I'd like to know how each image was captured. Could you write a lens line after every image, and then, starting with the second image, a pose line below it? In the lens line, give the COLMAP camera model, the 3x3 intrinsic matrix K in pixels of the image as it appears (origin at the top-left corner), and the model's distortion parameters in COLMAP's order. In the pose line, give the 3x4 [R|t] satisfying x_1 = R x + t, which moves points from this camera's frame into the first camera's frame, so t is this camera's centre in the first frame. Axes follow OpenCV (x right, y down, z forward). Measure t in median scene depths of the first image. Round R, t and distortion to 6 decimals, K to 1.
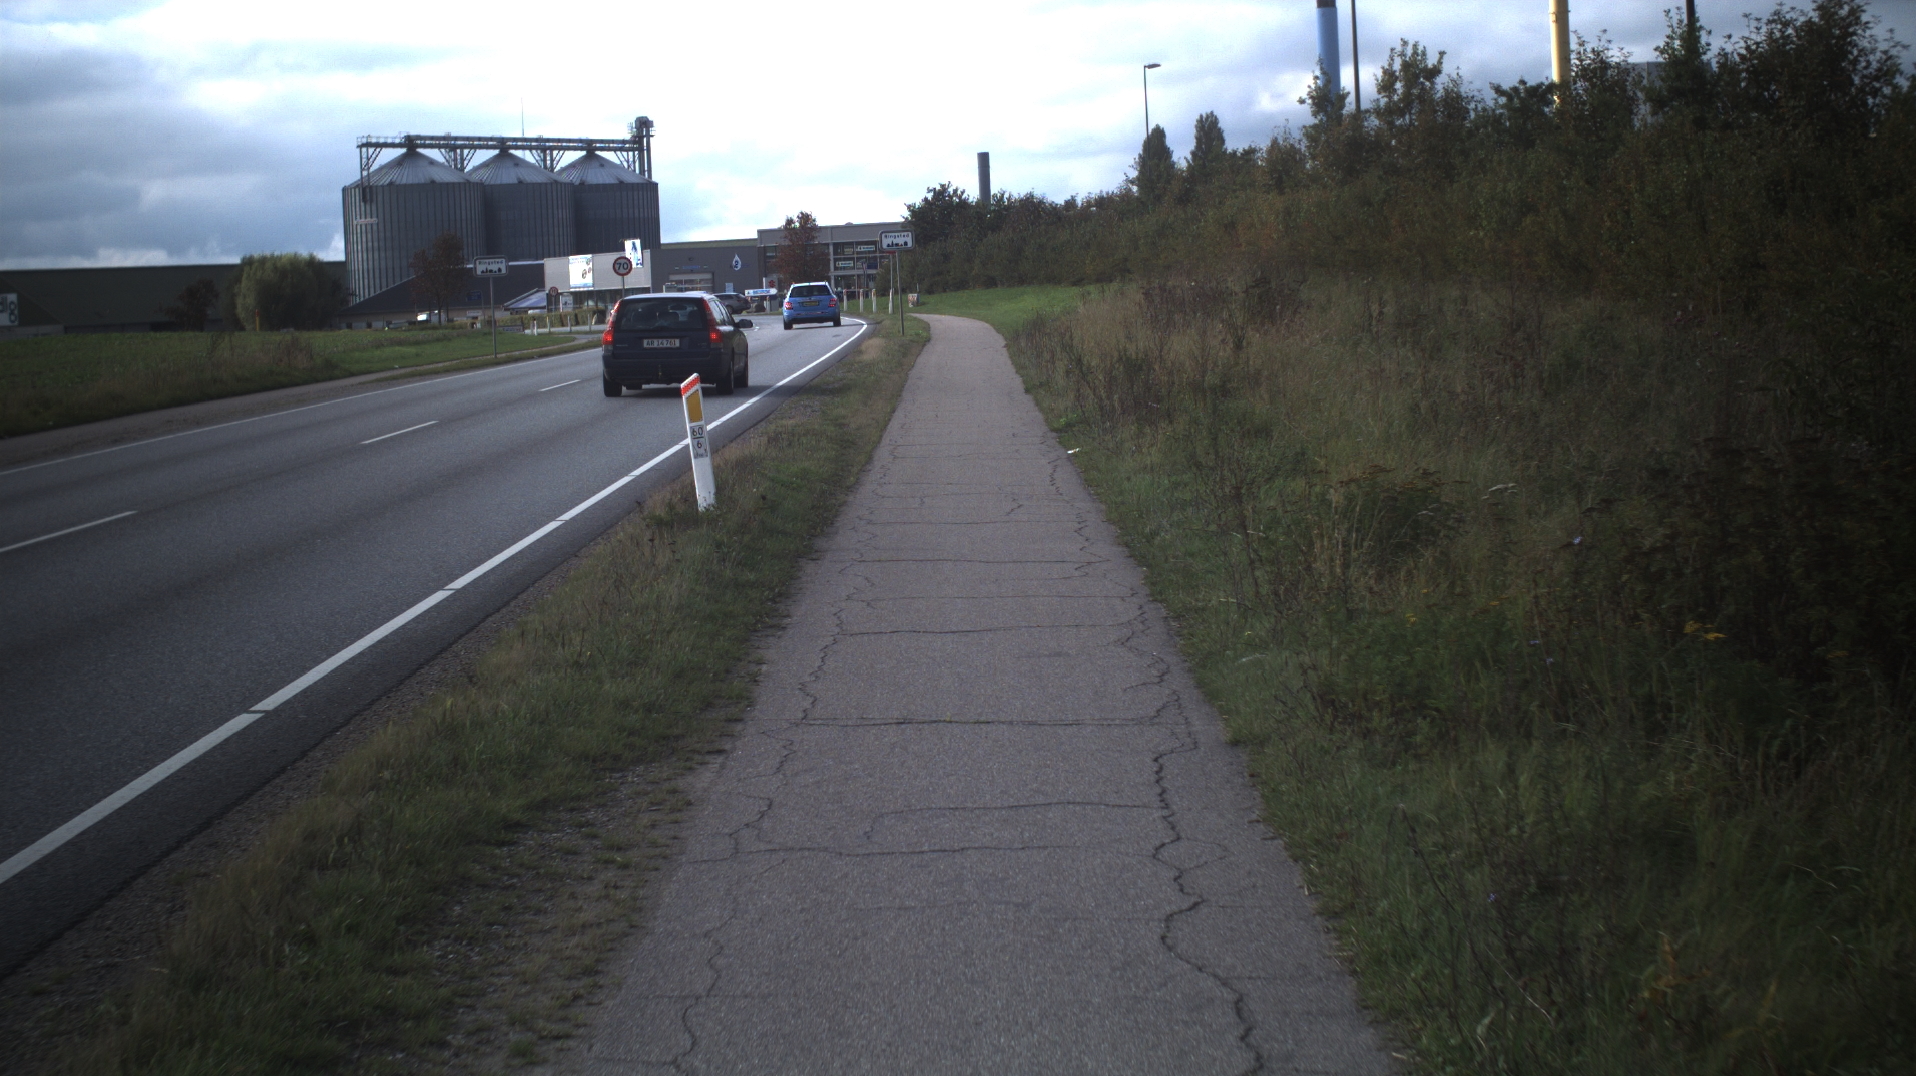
lens RADIAL K [[1290.2, 0, 959.7], [0, 1290.2, 530.9], [0, 0, 1]] dist [-0.024898, 0.003228]
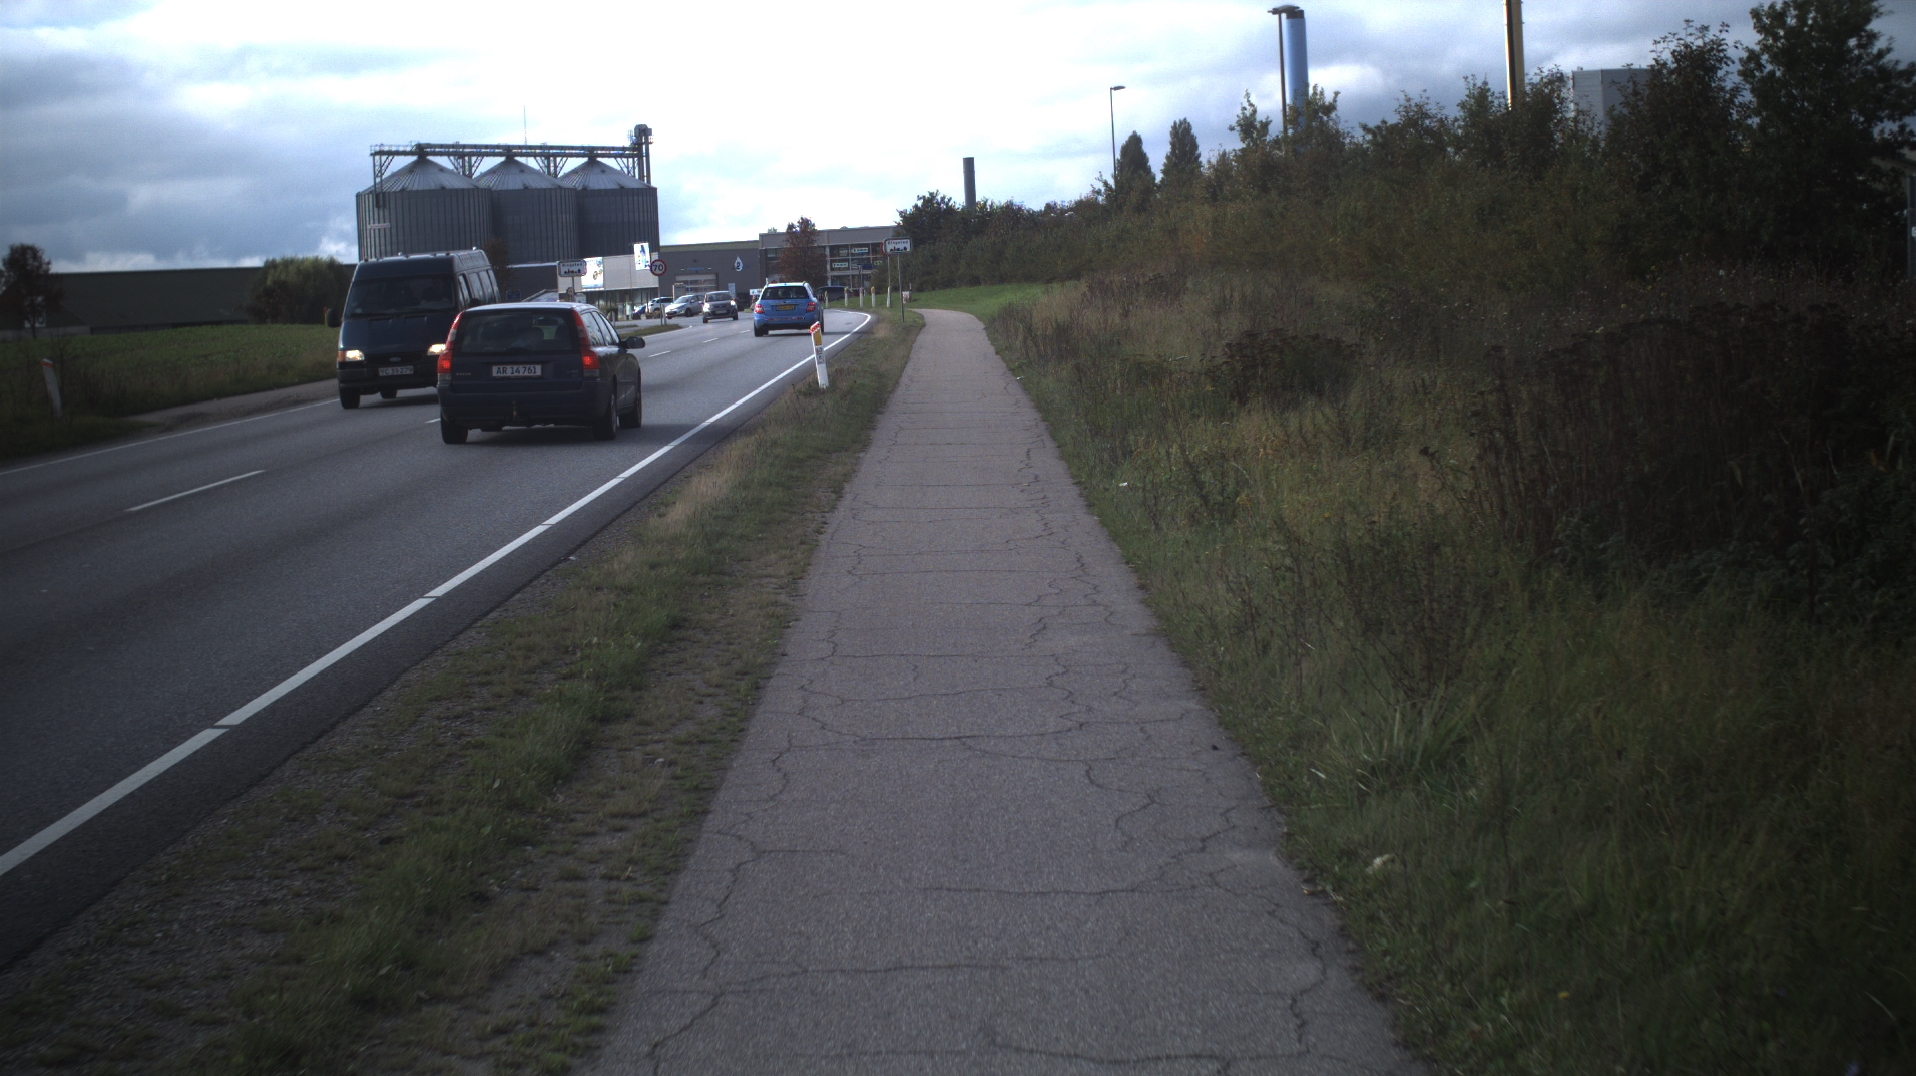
lens RADIAL K [[1533.8, 0, 944.8], [0, 1533.8, 545.7], [0, 0, 1]] dist [-0.016101, -0.011156]
pose [[0.999990, -0.004310, 0.000909, -0.005708], [0.004329, 0.999738, -0.022498, 0.092814], [-0.000812, 0.022502, 0.999746, -0.451411]]
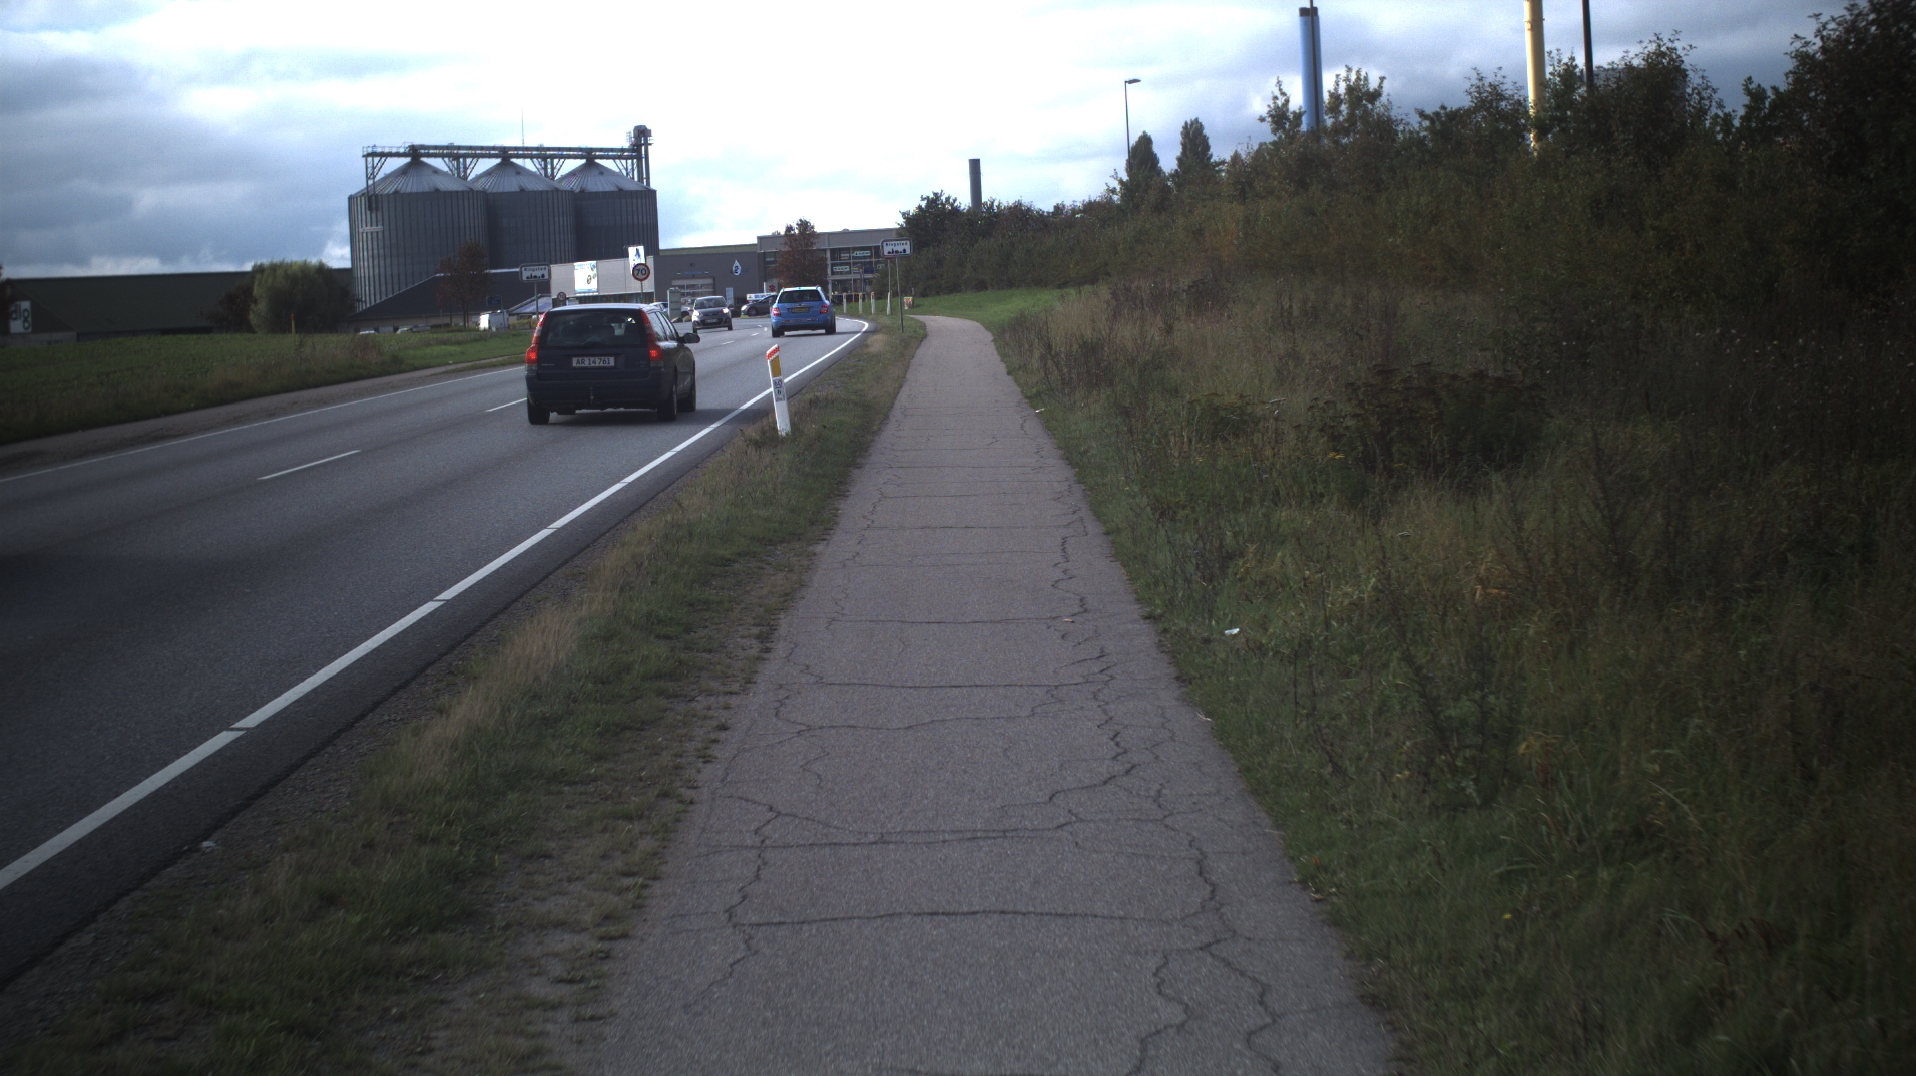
lens RADIAL K [[1290.2, 0, 970.4], [0, 1290.2, 539.3], [0, 0, 1]] dist [-0.024898, 0.003228]
pose [[0.999891, -0.007035, 0.012968, -0.000588], [0.006993, 0.999970, 0.003271, 0.024469], [-0.012991, -0.003180, 0.999911, -0.120608]]
